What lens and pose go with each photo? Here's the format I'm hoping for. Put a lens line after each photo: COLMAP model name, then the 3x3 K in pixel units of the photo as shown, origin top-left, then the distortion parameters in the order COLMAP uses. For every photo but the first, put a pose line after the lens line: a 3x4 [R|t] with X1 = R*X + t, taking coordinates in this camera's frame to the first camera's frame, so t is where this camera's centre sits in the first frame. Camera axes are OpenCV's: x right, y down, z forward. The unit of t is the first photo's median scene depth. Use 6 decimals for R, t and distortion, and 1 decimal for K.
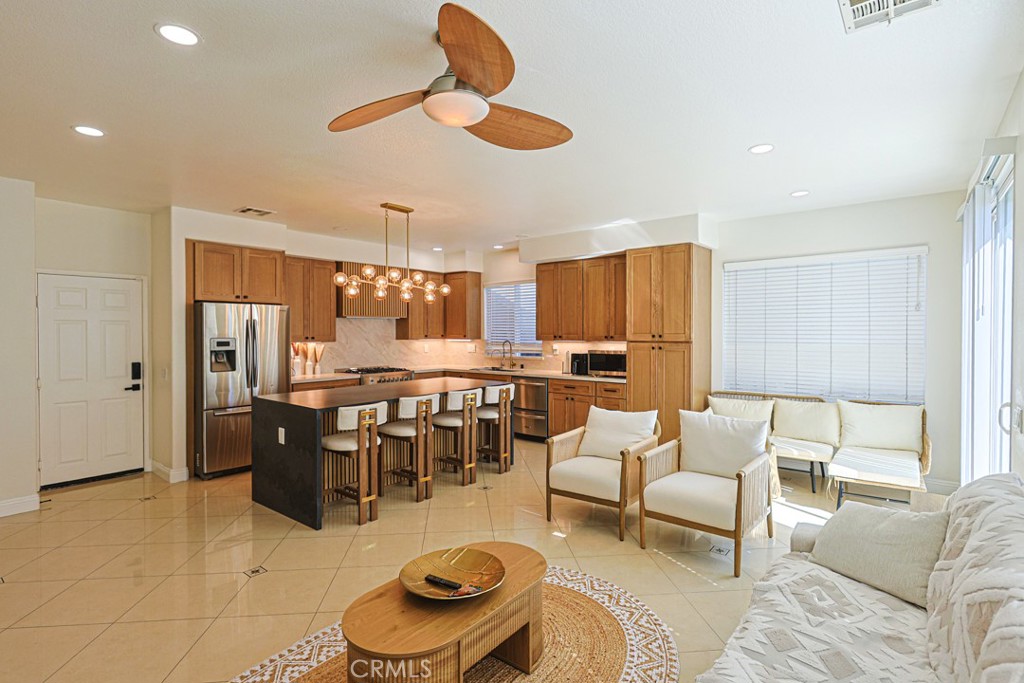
lens RADIAL K [[485.7, 0, 520.6], [0, 485.7, 337.2], [0, 0, 1]] dist [-0.004537, 0.001841]
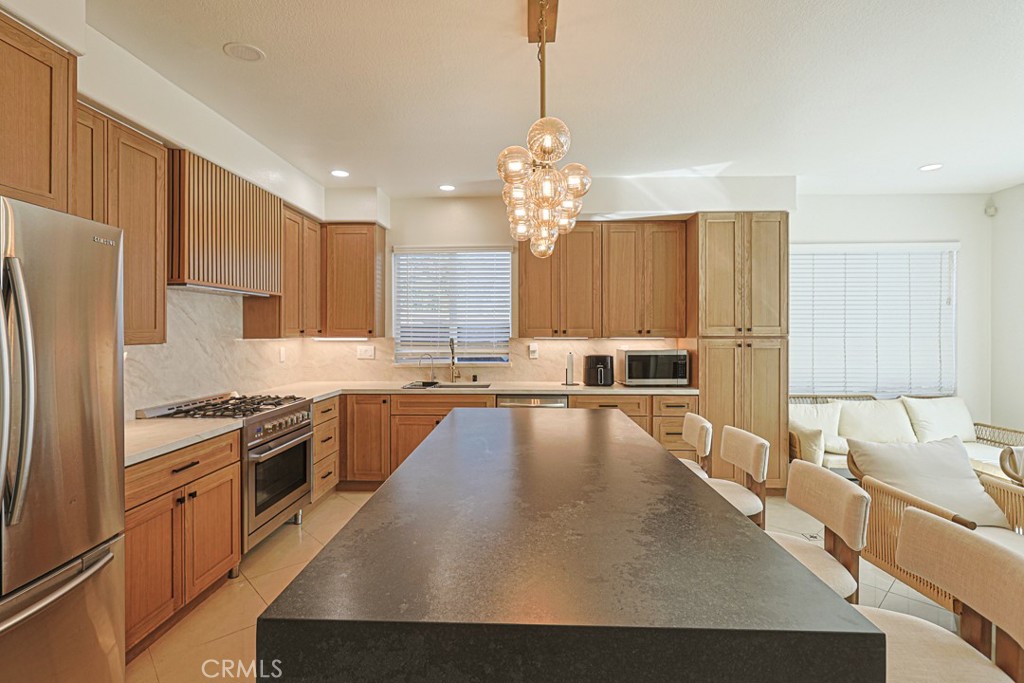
lens RADIAL K [[485.7, 0, 495.1], [0, 485.7, 334.3], [0, 0, 1]] dist [-0.004537, 0.001841]
pose [[0.811814, -0.003448, 0.583906, -0.408288], [0.005970, 0.999979, -0.002395, 0.003939], [-0.583886, 0.005430, 0.811818, 0.521466]]
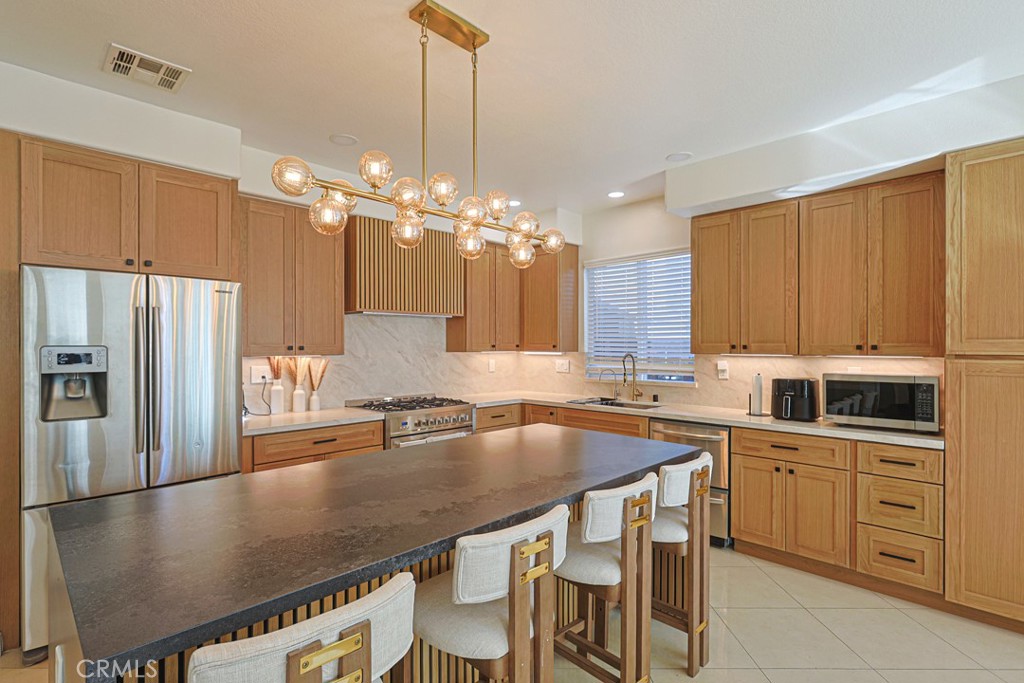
lens RADIAL K [[485.7, 0, 517.0], [0, 485.7, 349.6], [0, 0, 1]] dist [-0.004537, 0.001841]
pose [[0.994316, 0.001974, -0.106453, -0.116350], [-0.002290, 0.999993, -0.002845, 0.004337], [0.106447, 0.003073, 0.994314, 0.454055]]
